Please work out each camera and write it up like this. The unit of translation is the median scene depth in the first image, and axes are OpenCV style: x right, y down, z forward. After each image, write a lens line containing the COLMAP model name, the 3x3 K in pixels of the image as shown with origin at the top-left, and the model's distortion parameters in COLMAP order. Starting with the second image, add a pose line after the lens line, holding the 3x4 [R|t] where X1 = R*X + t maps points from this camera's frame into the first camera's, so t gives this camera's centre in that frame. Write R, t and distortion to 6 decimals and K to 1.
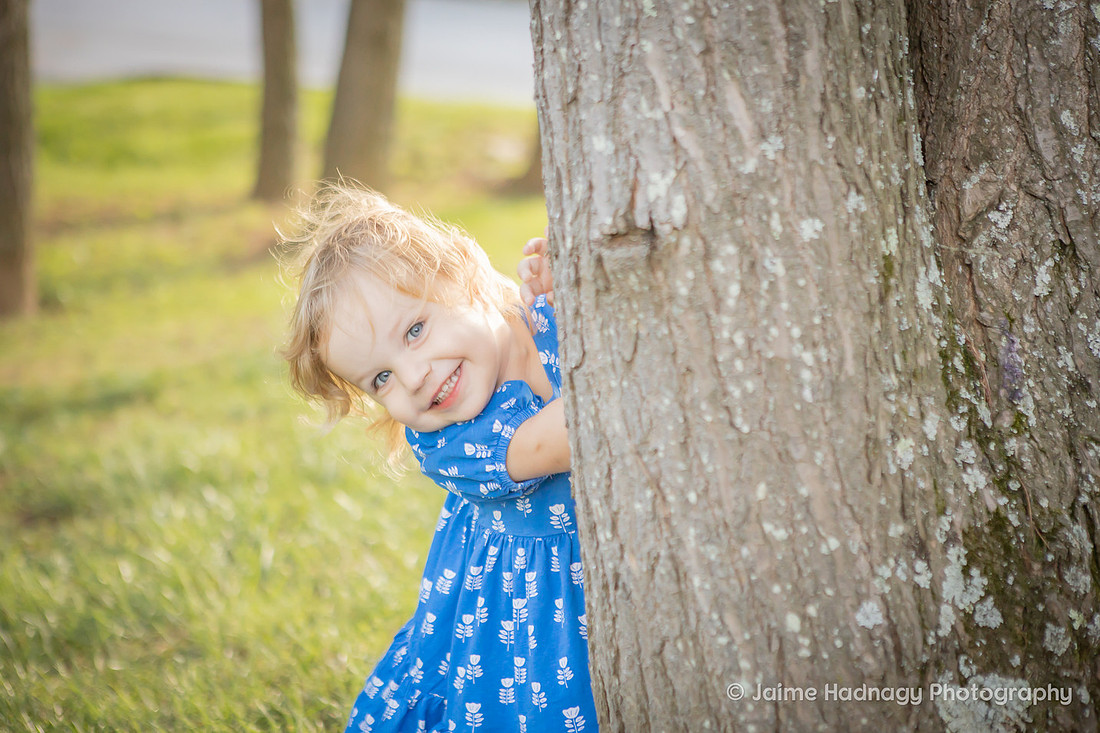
lens RADIAL K [[2089.0, 0, 550.0], [0, 2089.0, 366.5], [0, 0, 1]] dist [0.273894, 0.079791]
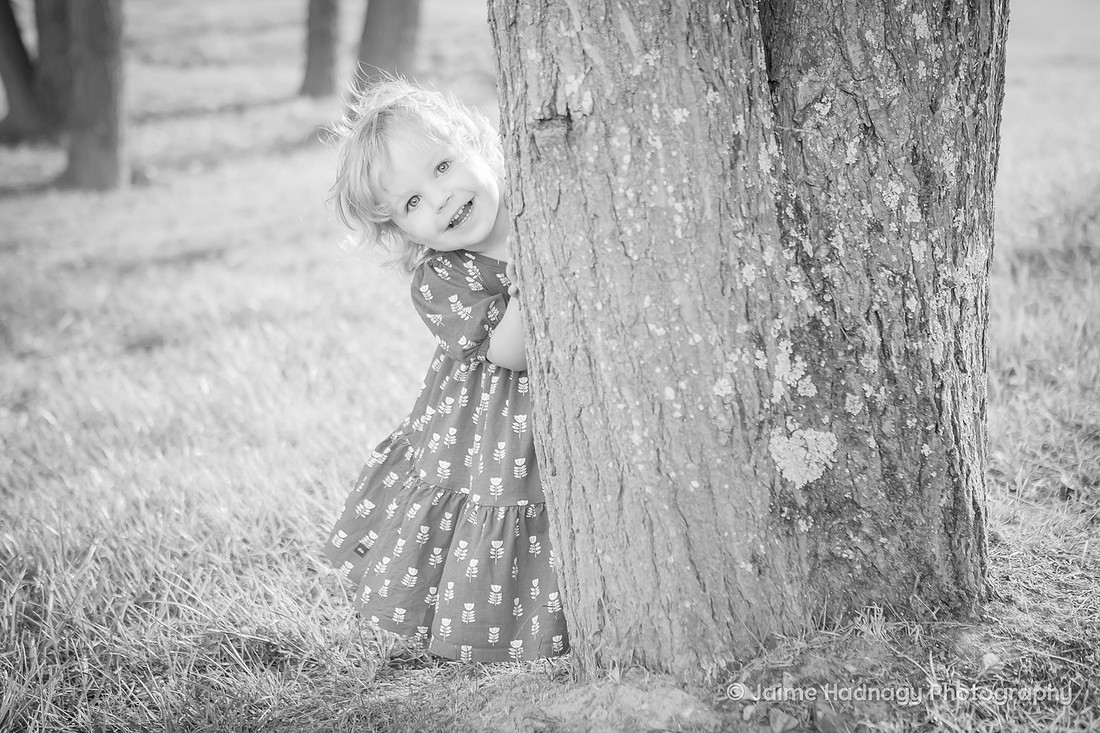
lens RADIAL K [[1785.2, 0, 550.0], [0, 1785.2, 366.5], [0, 0, 1]] dist [0.126838, 0.054040]
pose [[0.999976, -0.001189, -0.006880, 0.041408], [0.001679, 0.997436, 0.071549, 0.015893], [0.006777, -0.071559, 0.997413, -0.205911]]
